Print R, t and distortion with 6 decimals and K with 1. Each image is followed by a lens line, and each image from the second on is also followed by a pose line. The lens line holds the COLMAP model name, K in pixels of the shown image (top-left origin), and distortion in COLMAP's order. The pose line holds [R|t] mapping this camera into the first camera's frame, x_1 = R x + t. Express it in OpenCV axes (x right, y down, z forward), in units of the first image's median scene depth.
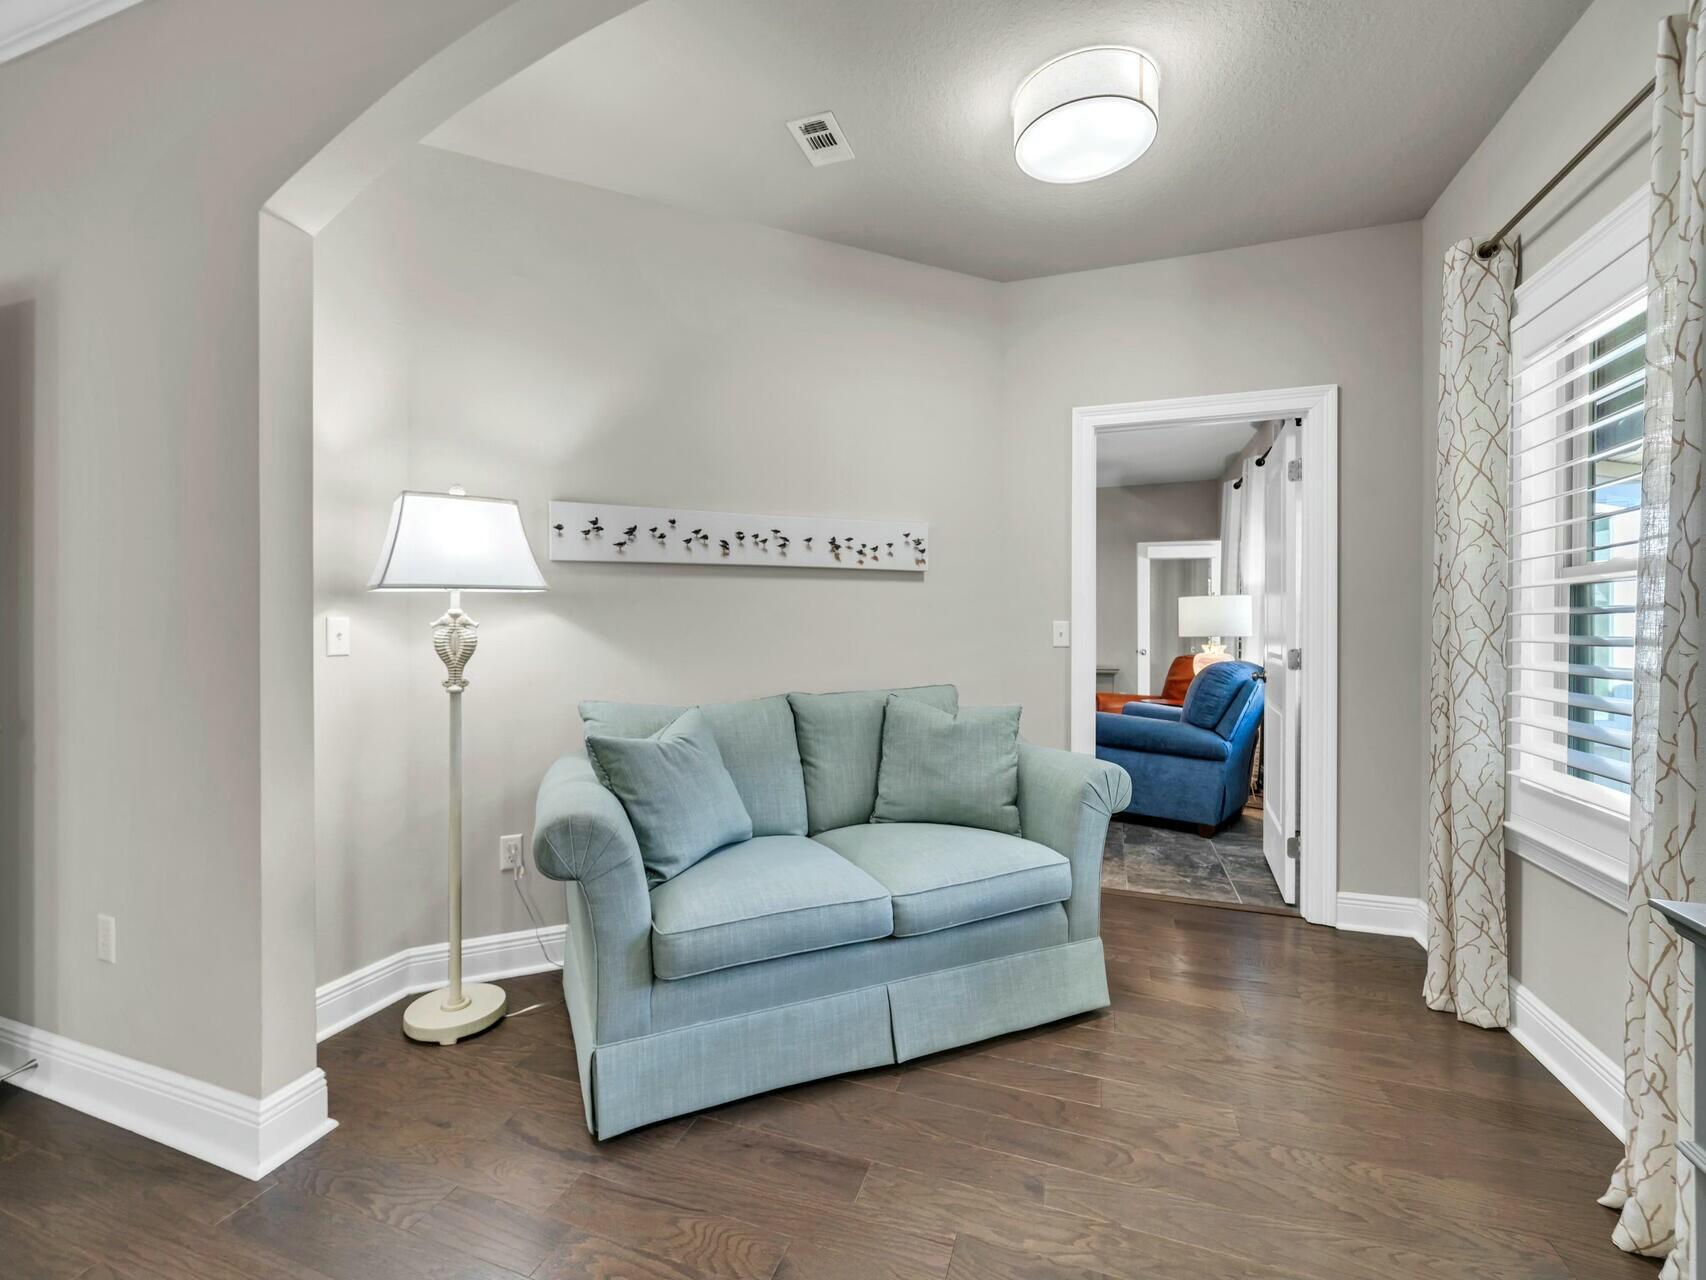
lens RADIAL K [[724.0, 0, 830.8], [0, 724.0, 629.3], [0, 0, 1]] dist [0.001024, 0.000100]
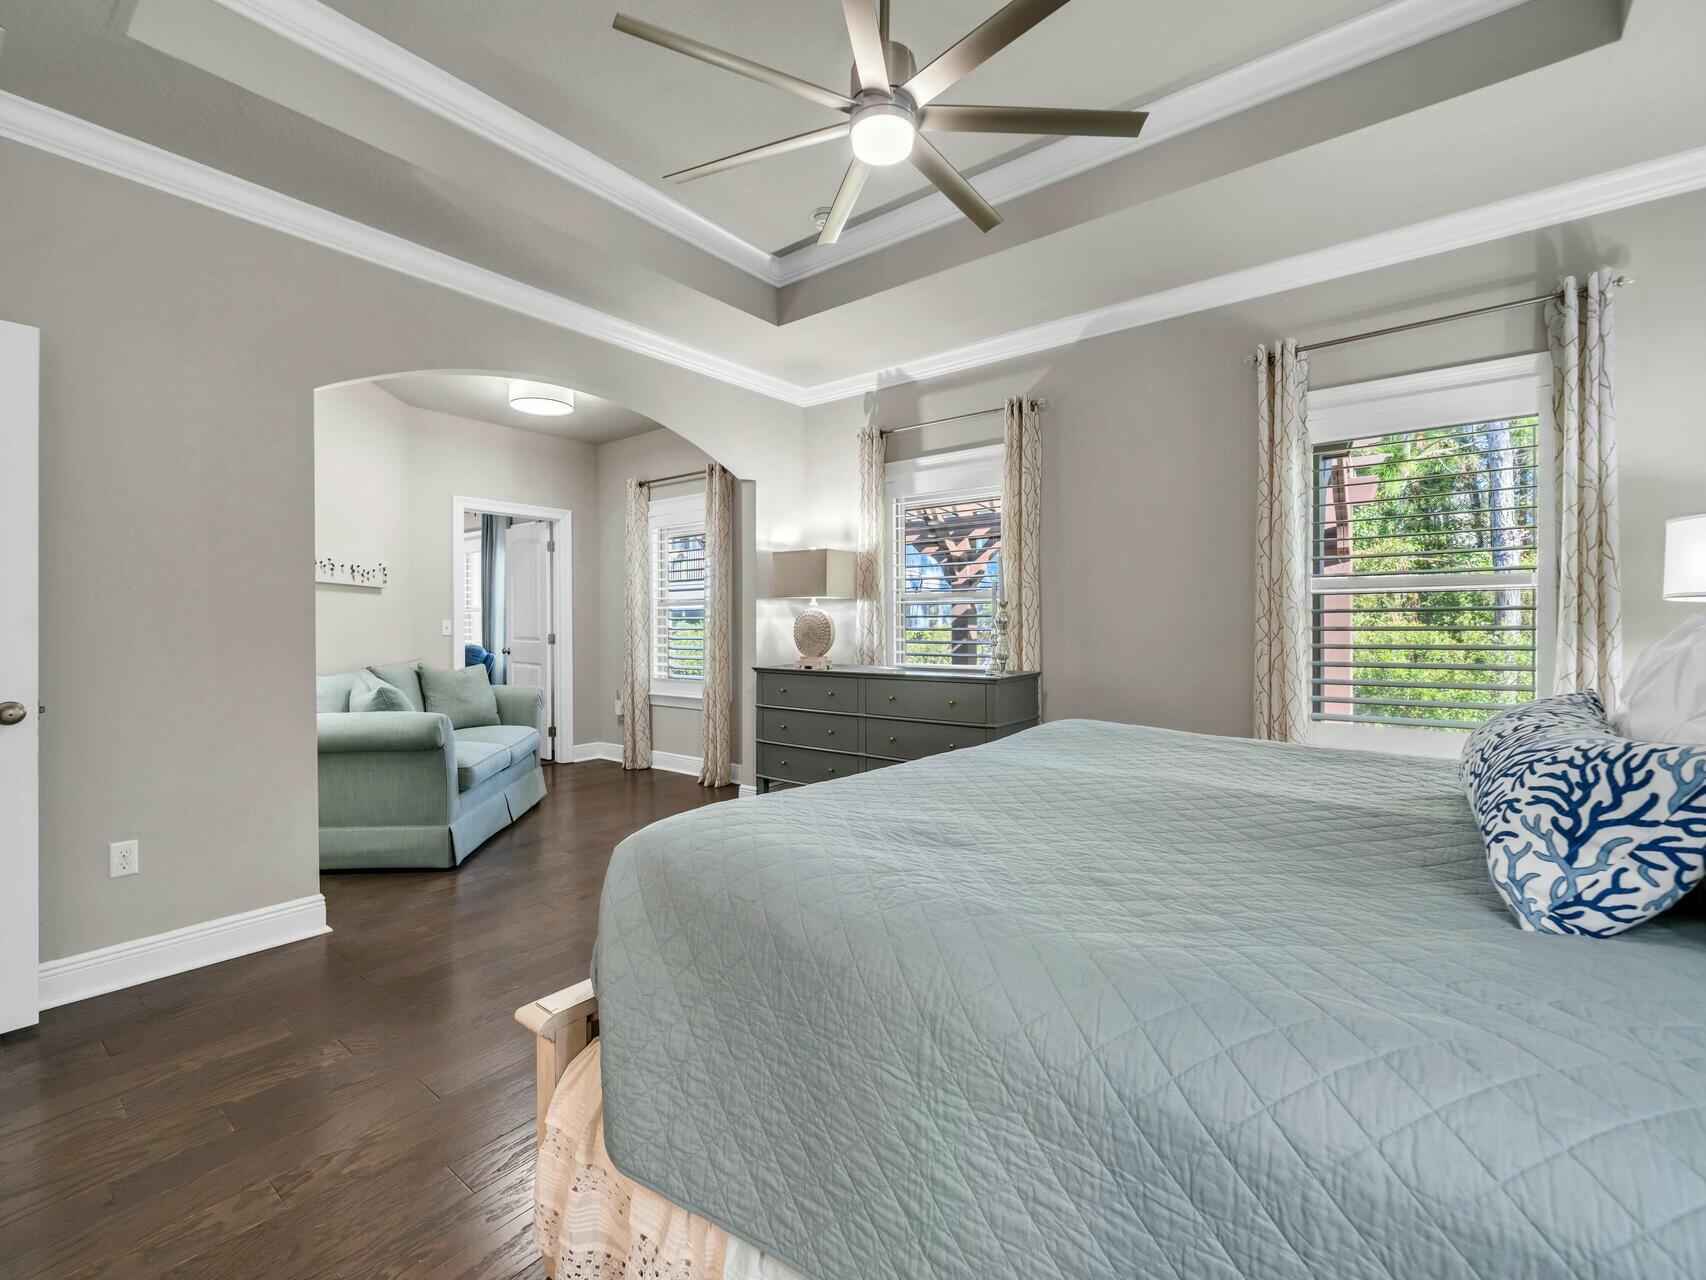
lens RADIAL K [[724.0, 0, 830.8], [0, 724.0, 629.3], [0, 0, 1]] dist [0.001024, 0.000100]
pose [[0.295105, -0.017523, 0.955304, -1.487363], [0.004973, 0.999846, 0.016804, -0.021010], [-0.955452, -0.000208, 0.295147, -0.480854]]
